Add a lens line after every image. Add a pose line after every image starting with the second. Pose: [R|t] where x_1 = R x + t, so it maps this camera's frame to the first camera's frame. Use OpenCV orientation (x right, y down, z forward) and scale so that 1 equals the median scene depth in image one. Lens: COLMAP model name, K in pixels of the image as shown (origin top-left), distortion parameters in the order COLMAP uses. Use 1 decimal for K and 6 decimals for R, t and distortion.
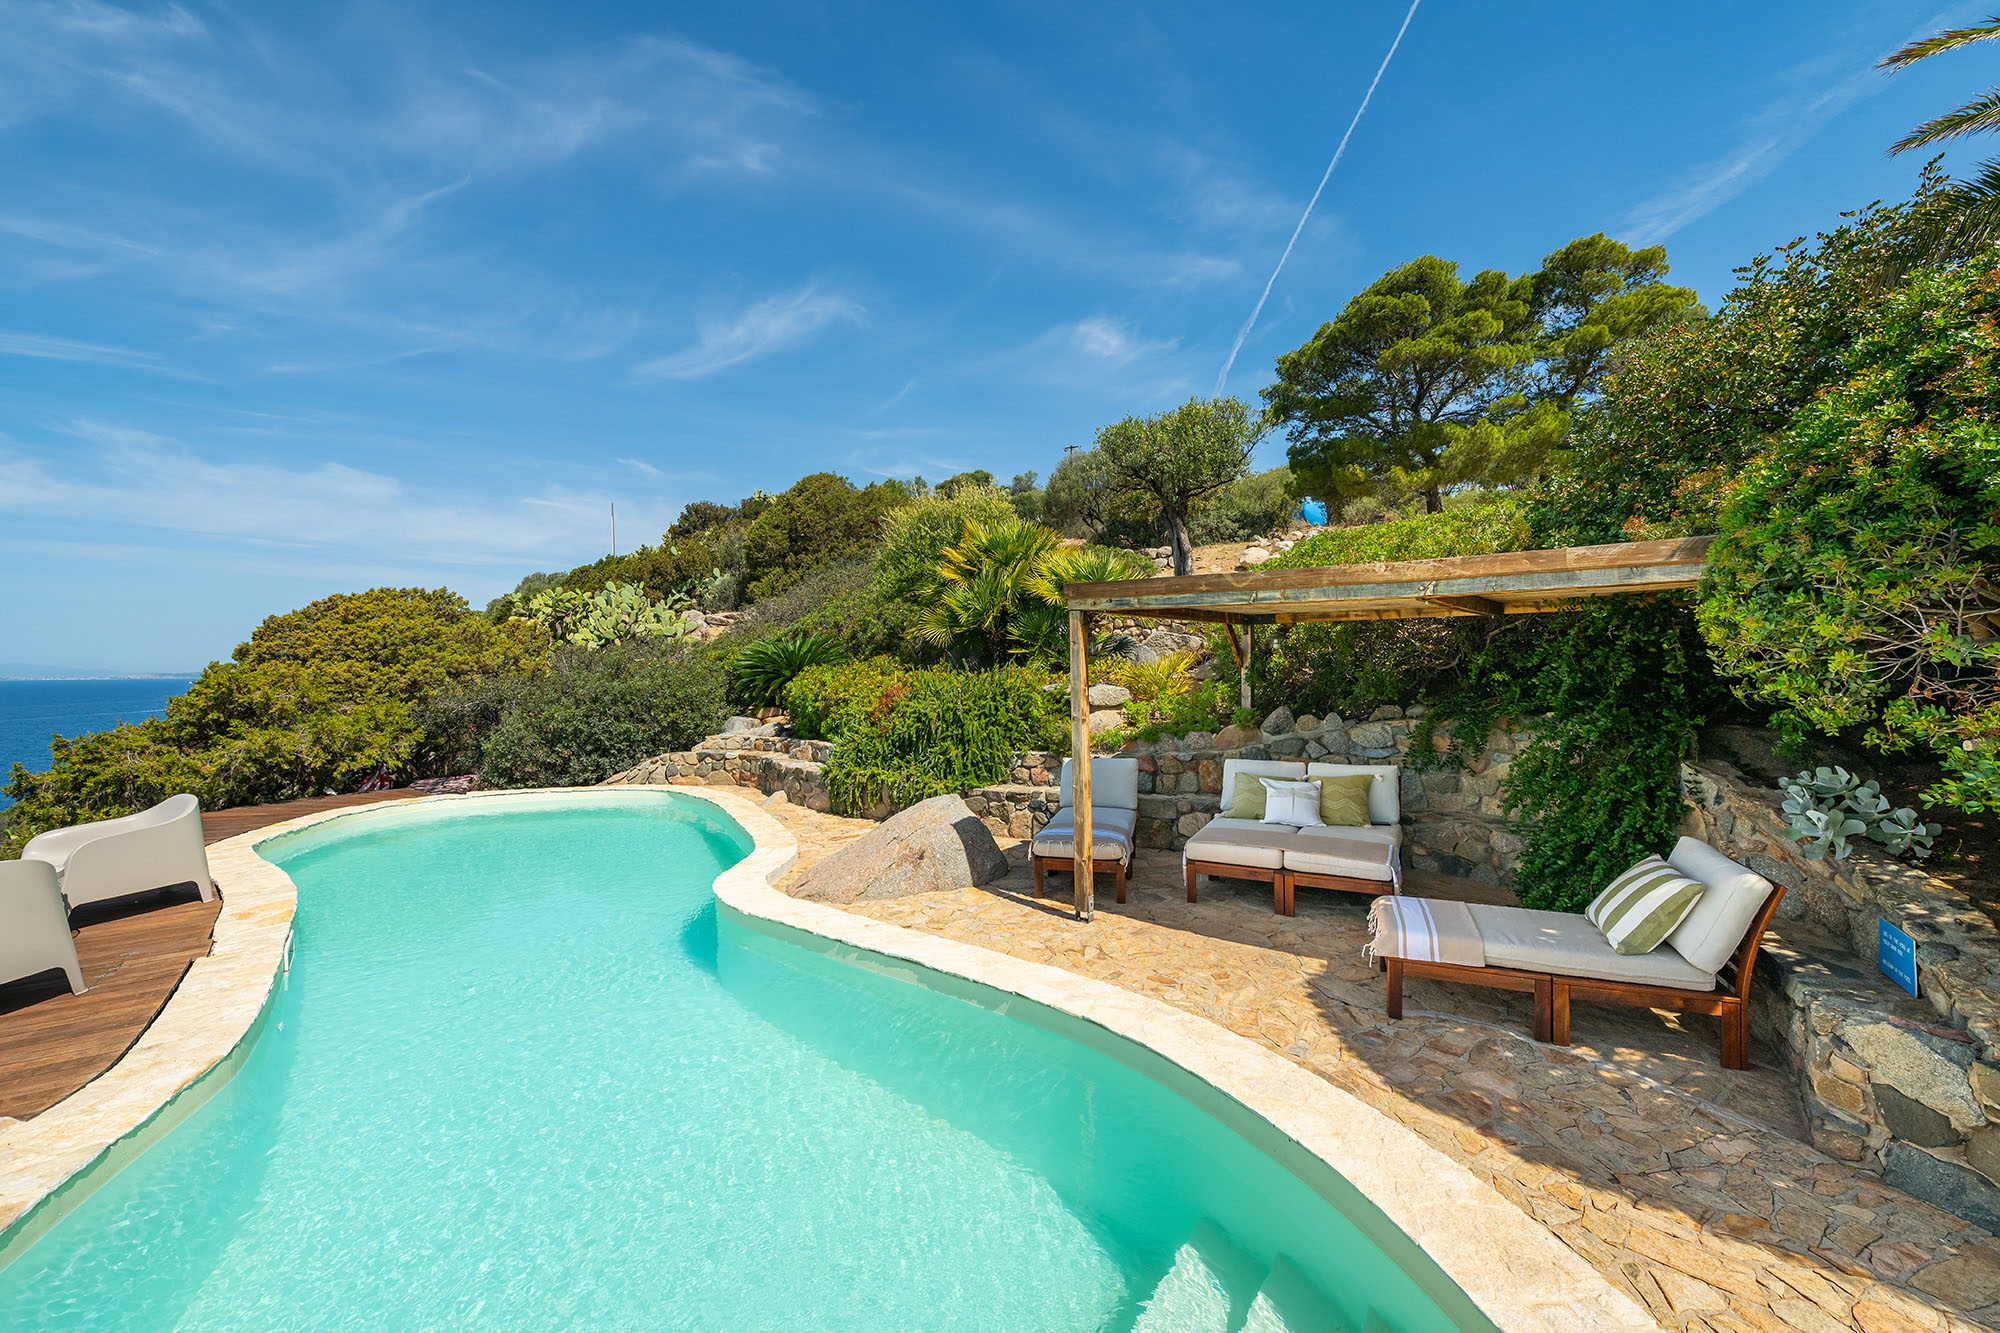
lens RADIAL K [[782.3, 0, 1005.9], [0, 782.3, 683.5], [0, 0, 1]] dist [-0.000005, -0.000434]
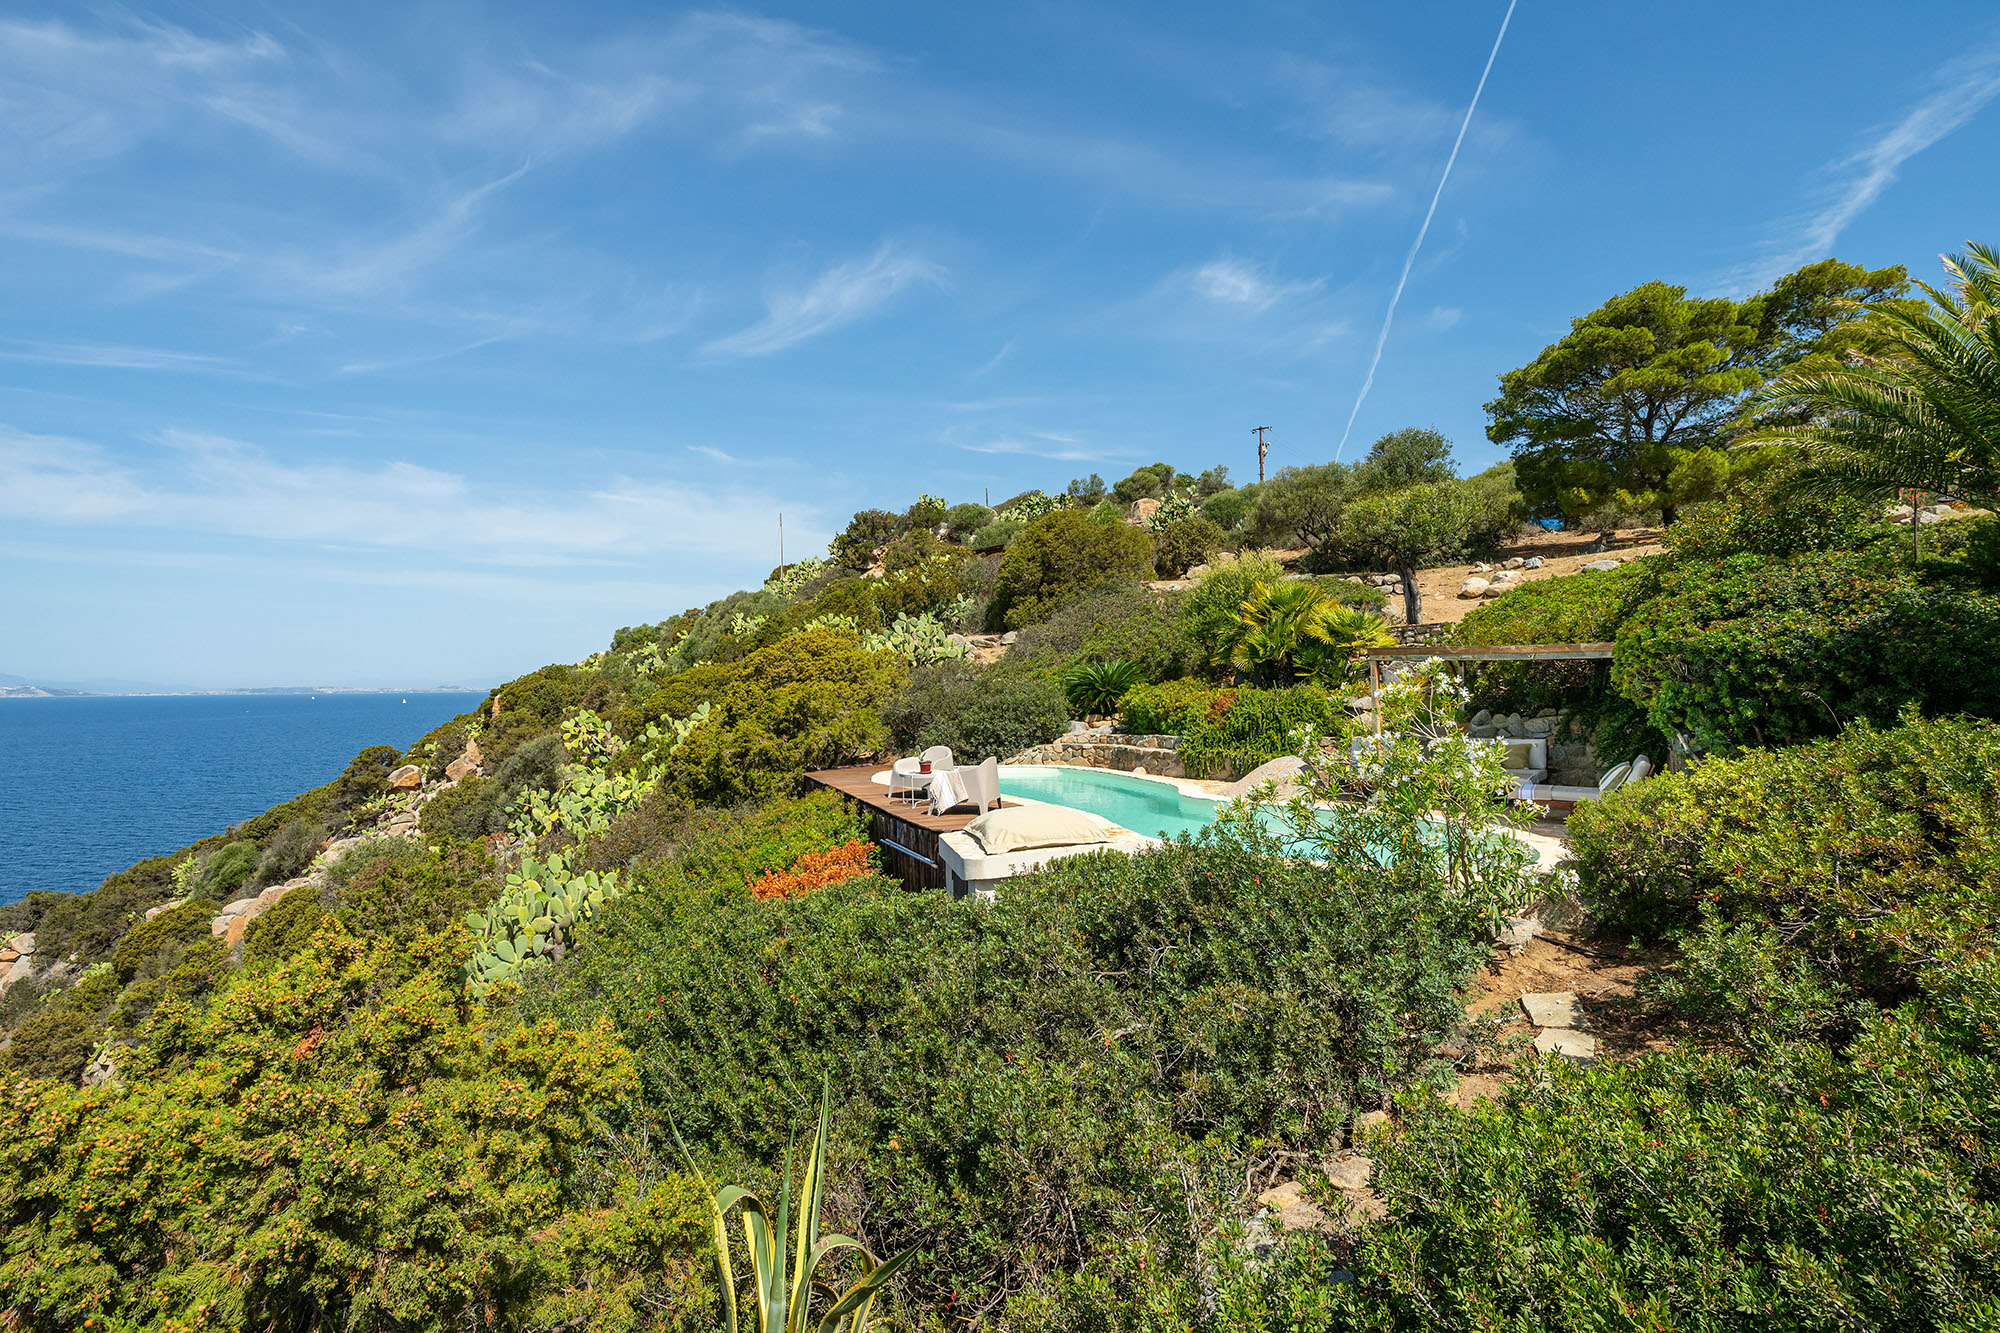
lens RADIAL K [[994.4, 0, 1002.3], [0, 994.4, 685.2], [0, 0, 1]] dist [-0.001935, -0.001830]
pose [[0.988941, -0.000468, -0.148311, -0.230149], [-0.002024, 0.999859, -0.016652, 0.009986], [0.148298, 0.016768, 0.988801, -0.824782]]
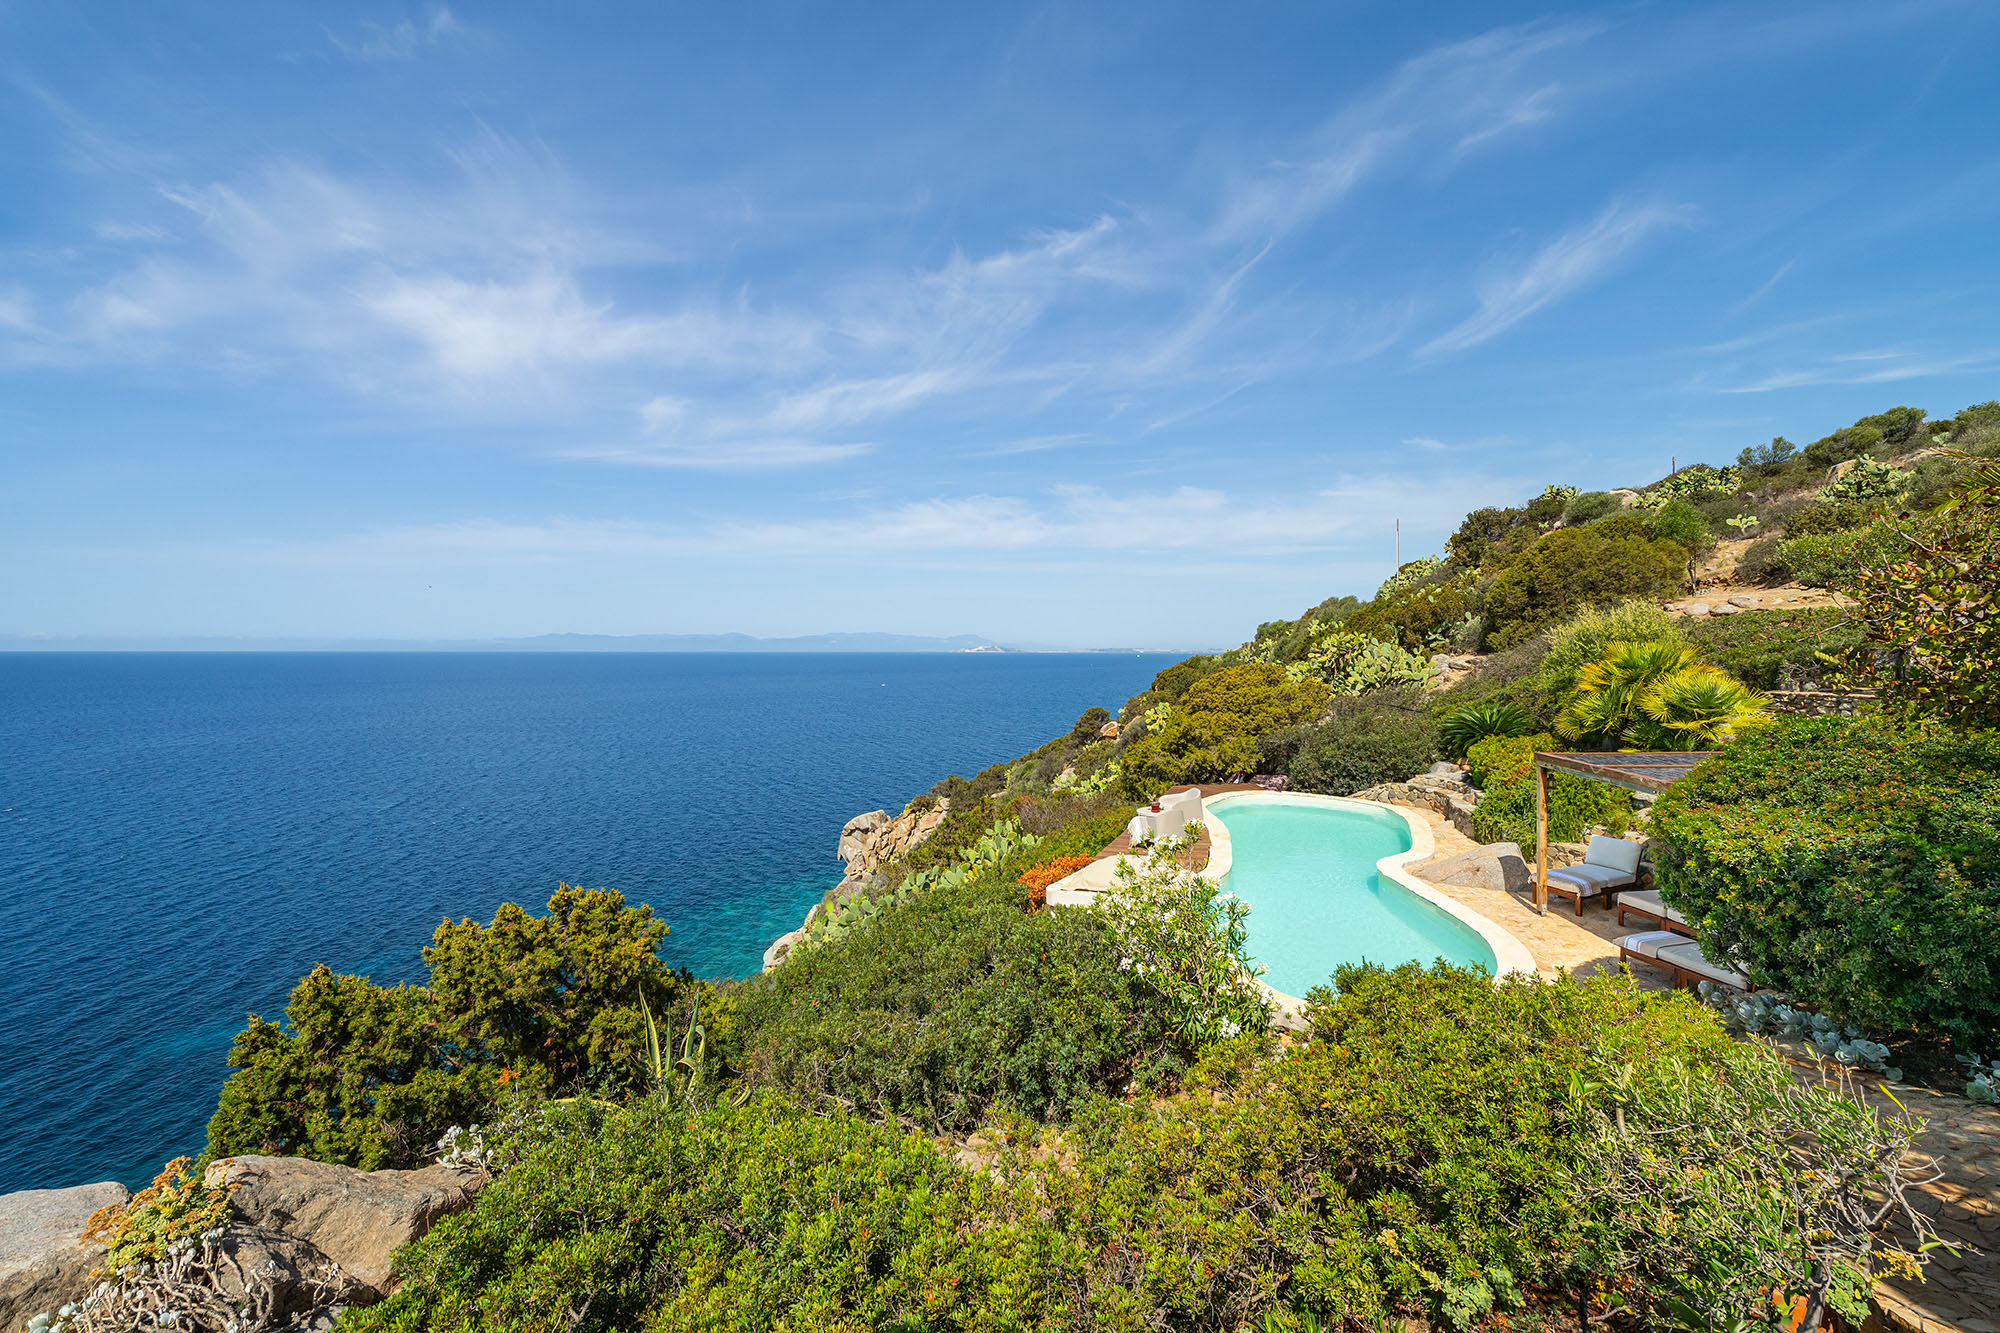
lens RADIAL K [[822.8, 0, 992.3], [0, 822.8, 643.8], [0, 0, 1]] dist [-0.012914, 0.000152]
pose [[0.589981, 0.005199, -0.807400, 0.445707], [-0.019737, 0.999773, -0.007985, -0.167706], [0.807176, 0.020646, 0.589950, -0.664273]]
